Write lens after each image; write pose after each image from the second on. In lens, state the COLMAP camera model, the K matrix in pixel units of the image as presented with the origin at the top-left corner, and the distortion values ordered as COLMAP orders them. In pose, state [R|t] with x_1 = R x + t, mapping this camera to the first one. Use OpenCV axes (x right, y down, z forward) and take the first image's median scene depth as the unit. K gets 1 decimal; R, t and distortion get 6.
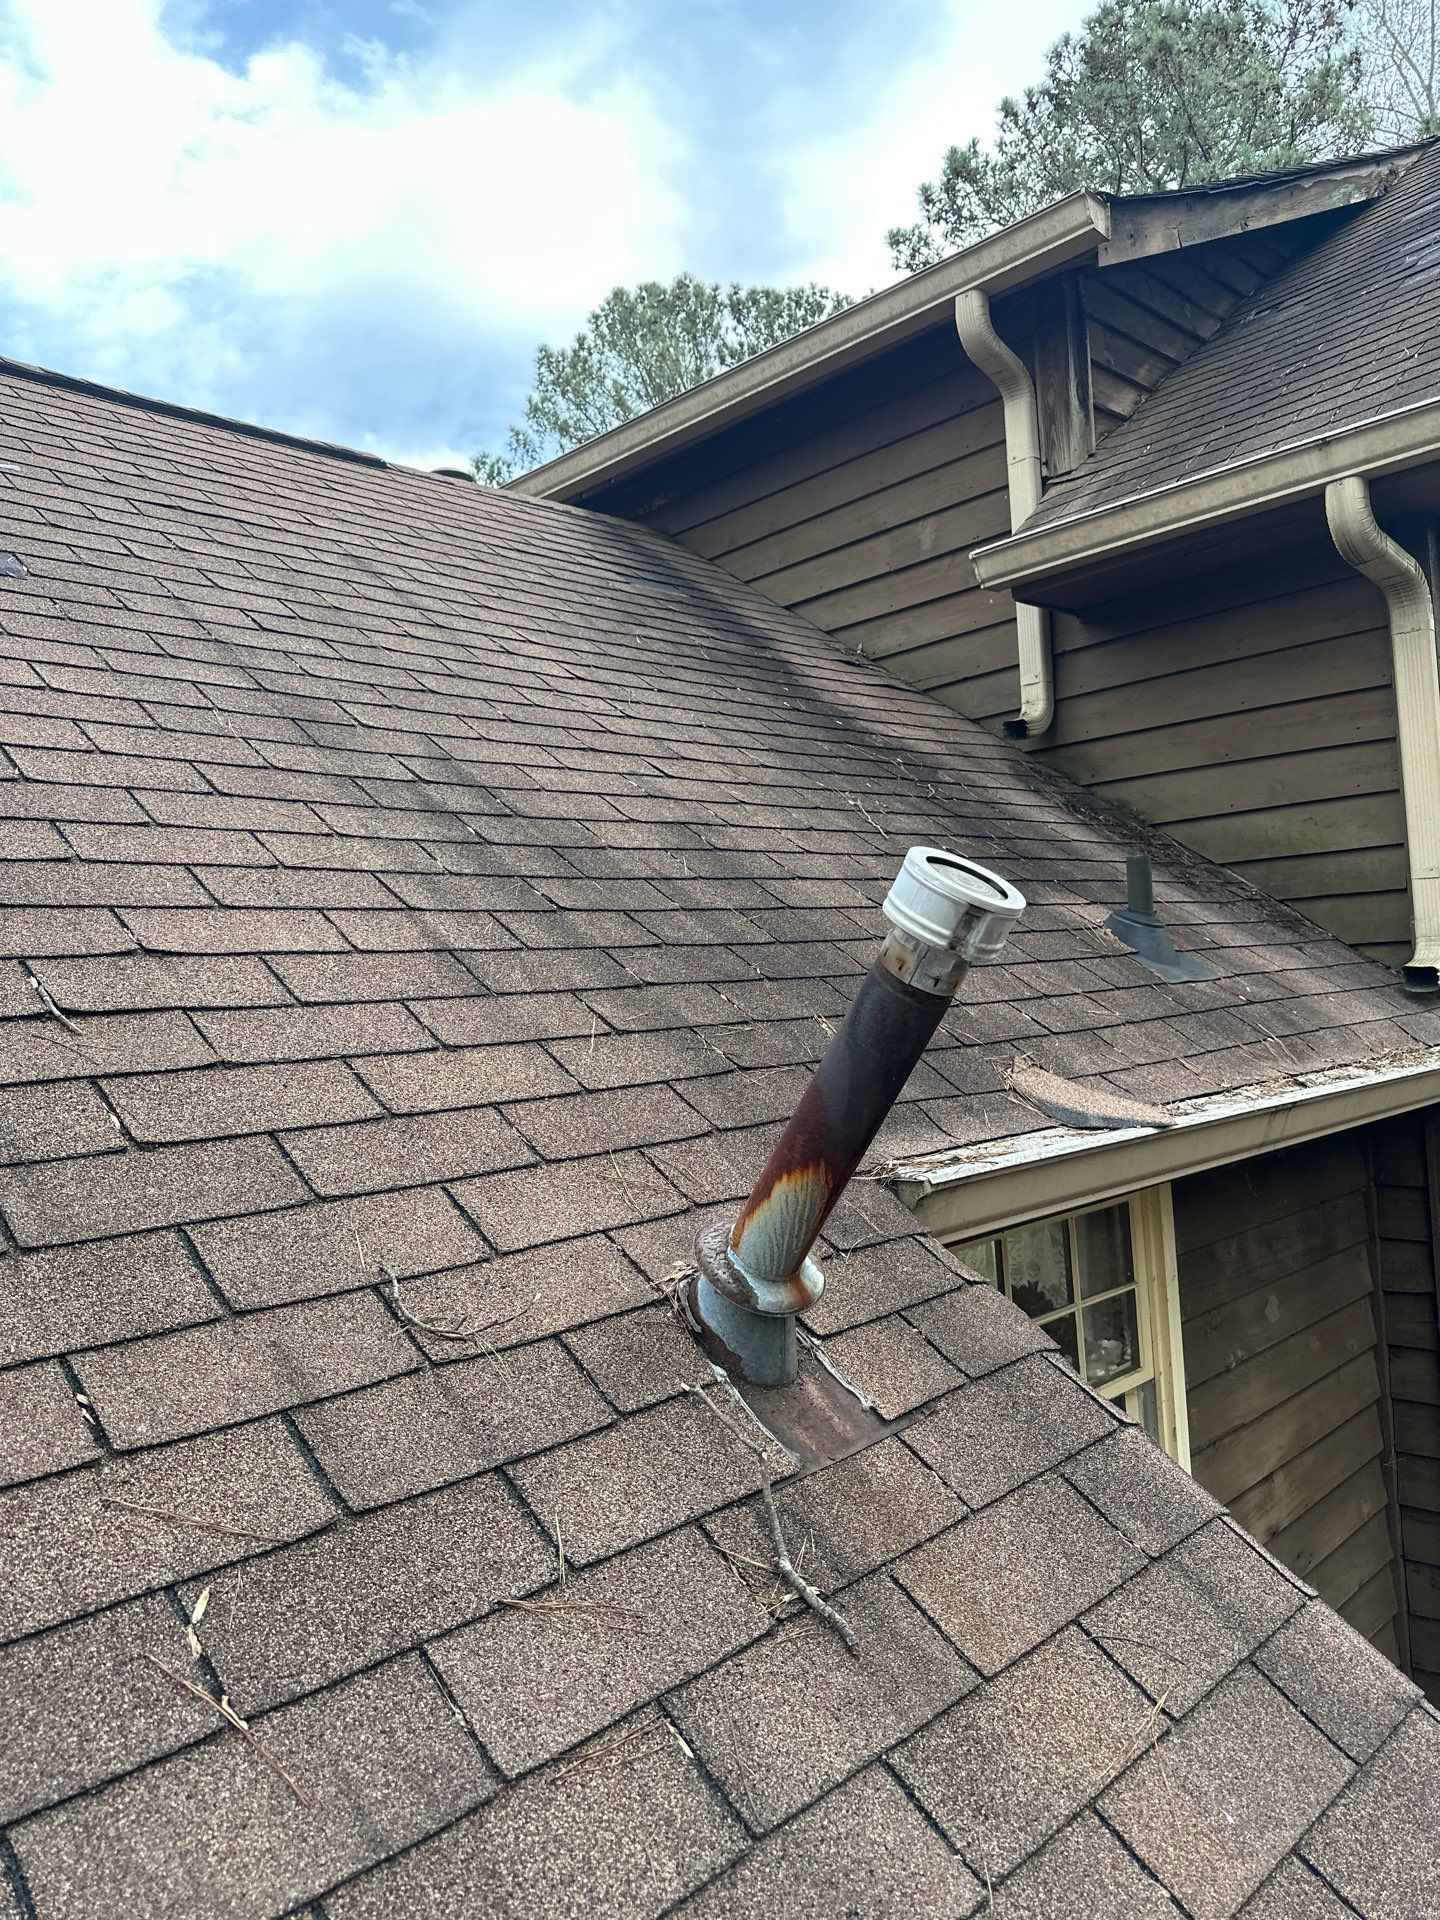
lens RADIAL K [[1333.2, 0, 720.0], [0, 1333.2, 960.0], [0, 0, 1]] dist [-0.005169, -0.001147]
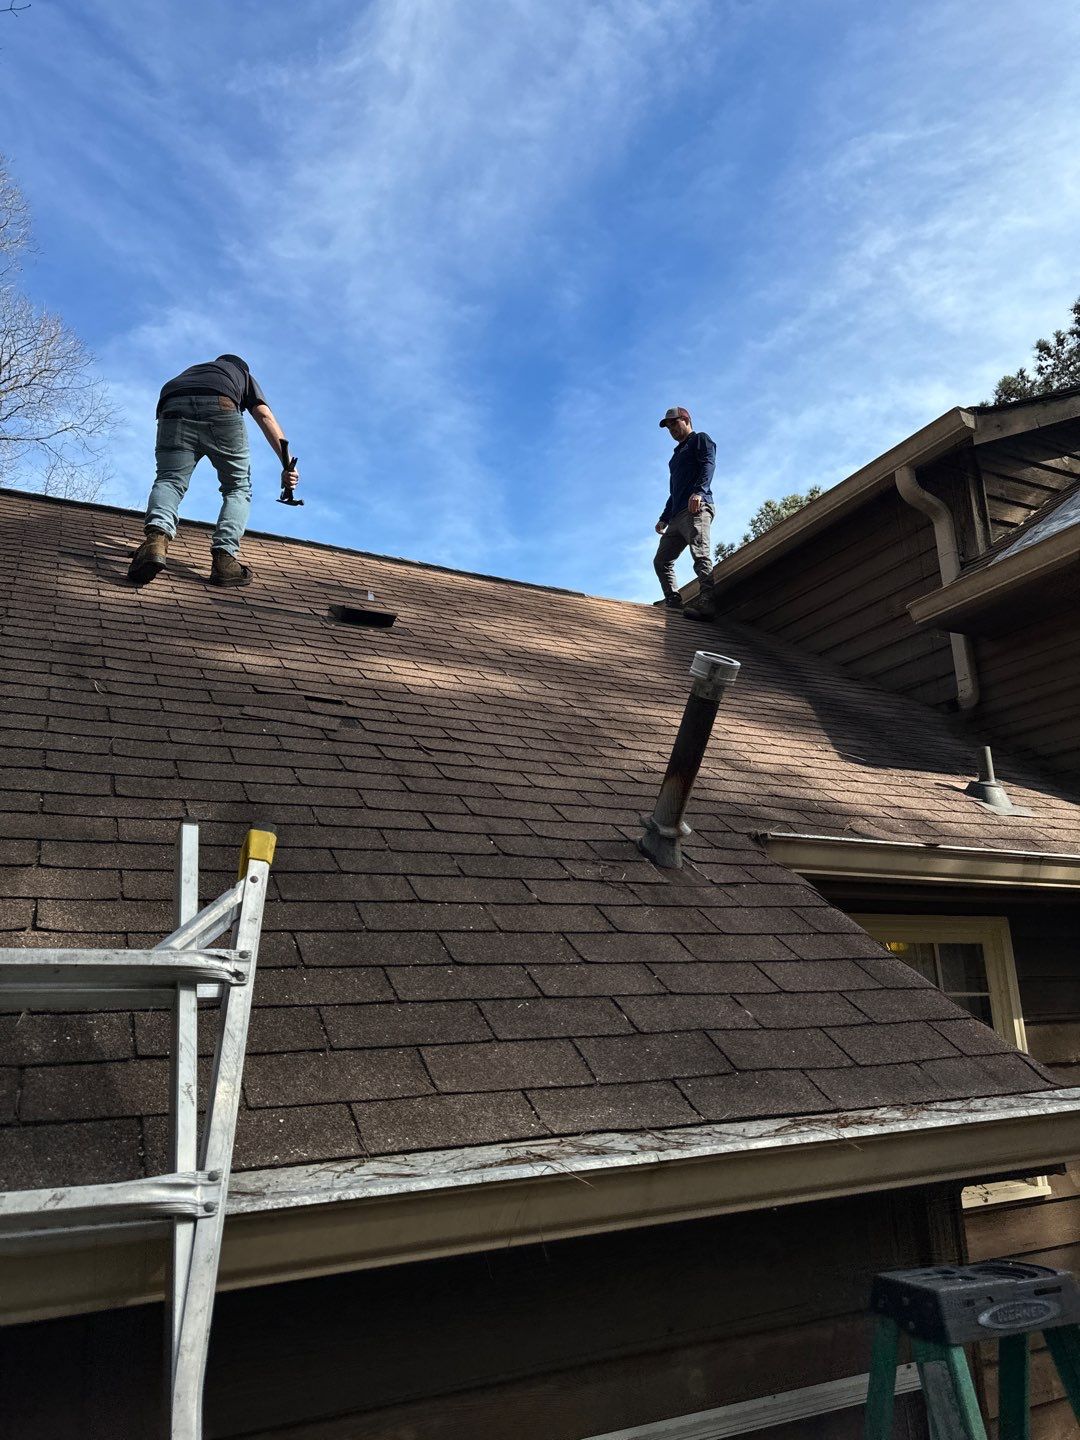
lens RADIAL K [[999.9, 0, 540.0], [0, 999.9, 720.0], [0, 0, 1]] dist [-0.005169, -0.001147]
pose [[0.945197, -0.065725, -0.319818, 0.211478], [-0.019397, 0.966496, -0.255949, 0.261105], [0.325925, 0.248125, 0.912254, -0.435561]]
